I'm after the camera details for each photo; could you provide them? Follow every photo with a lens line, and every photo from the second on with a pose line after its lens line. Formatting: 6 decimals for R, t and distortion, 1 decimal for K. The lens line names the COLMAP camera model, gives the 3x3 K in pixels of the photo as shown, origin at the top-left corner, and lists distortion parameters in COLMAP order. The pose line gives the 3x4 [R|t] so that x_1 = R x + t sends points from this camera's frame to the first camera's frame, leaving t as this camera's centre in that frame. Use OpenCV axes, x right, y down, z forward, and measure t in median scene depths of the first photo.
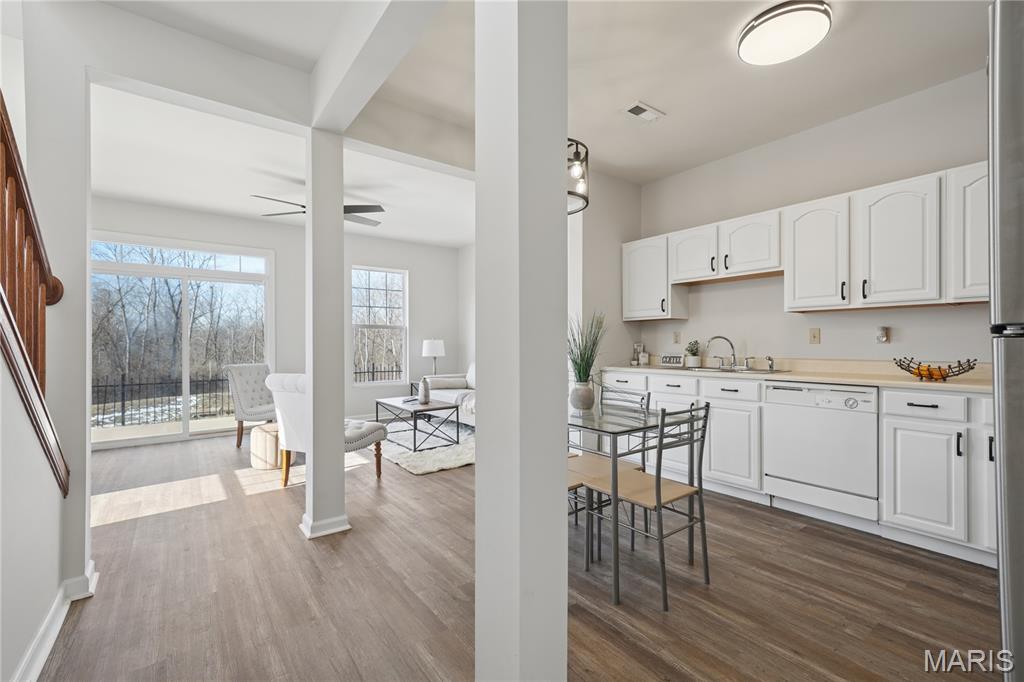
lens RADIAL K [[438.4, 0, 495.5], [0, 438.4, 346.2], [0, 0, 1]] dist [0.001156, 0.000047]
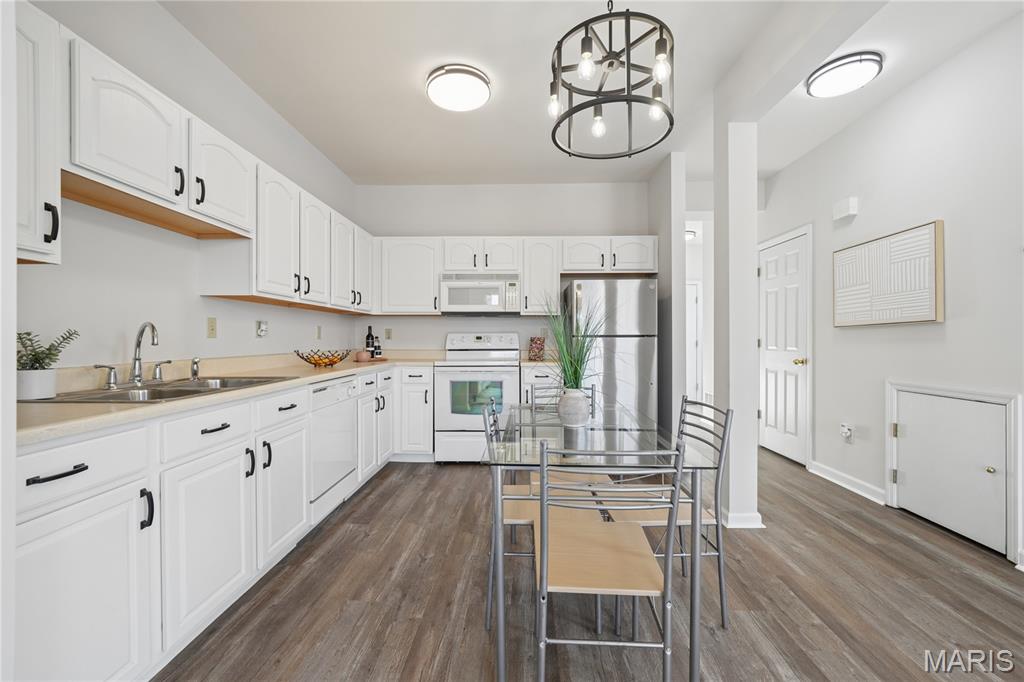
lens RADIAL K [[399.6, 0, 509.6], [0, 399.6, 342.3], [0, 0, 1]] dist [-0.002175, 0.000404]
pose [[-0.792276, -0.003444, 0.610153, -0.087395], [0.004910, 0.999916, 0.012019, -0.003702], [-0.610143, 0.012518, -0.792193, 1.074934]]
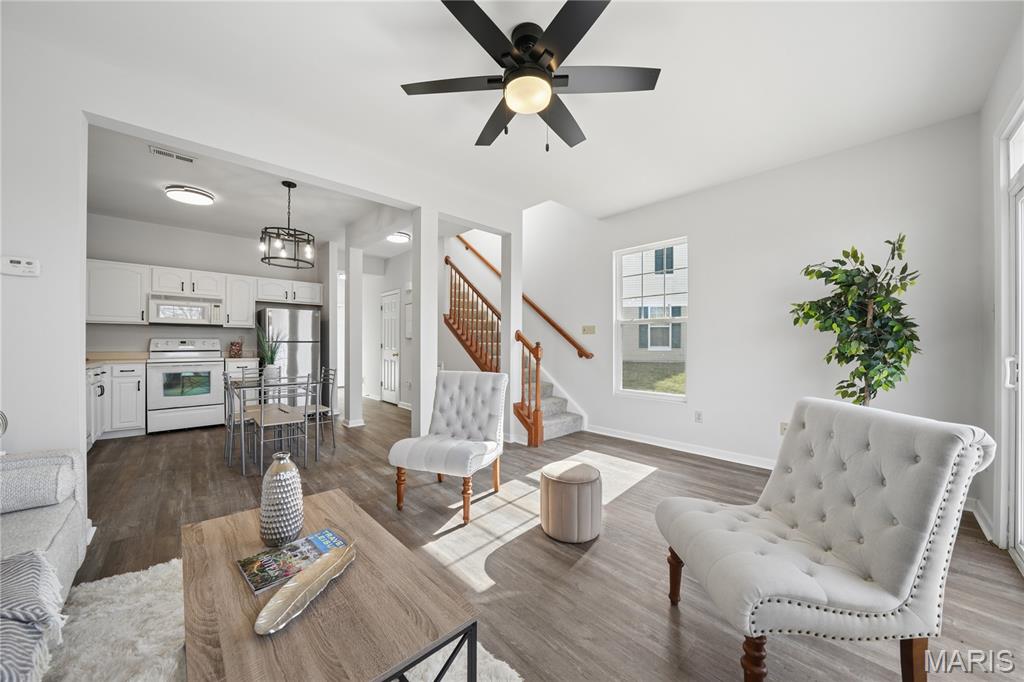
lens RADIAL K [[363.2, 0, 513.5], [0, 363.2, 343.8], [0, 0, 1]] dist [-0.022451, 0.000035]
pose [[-0.991775, -0.000366, -0.127995, -0.389137], [-0.000753, 0.999995, 0.002977, -0.002856], [0.127994, 0.003049, -0.991770, 1.709384]]
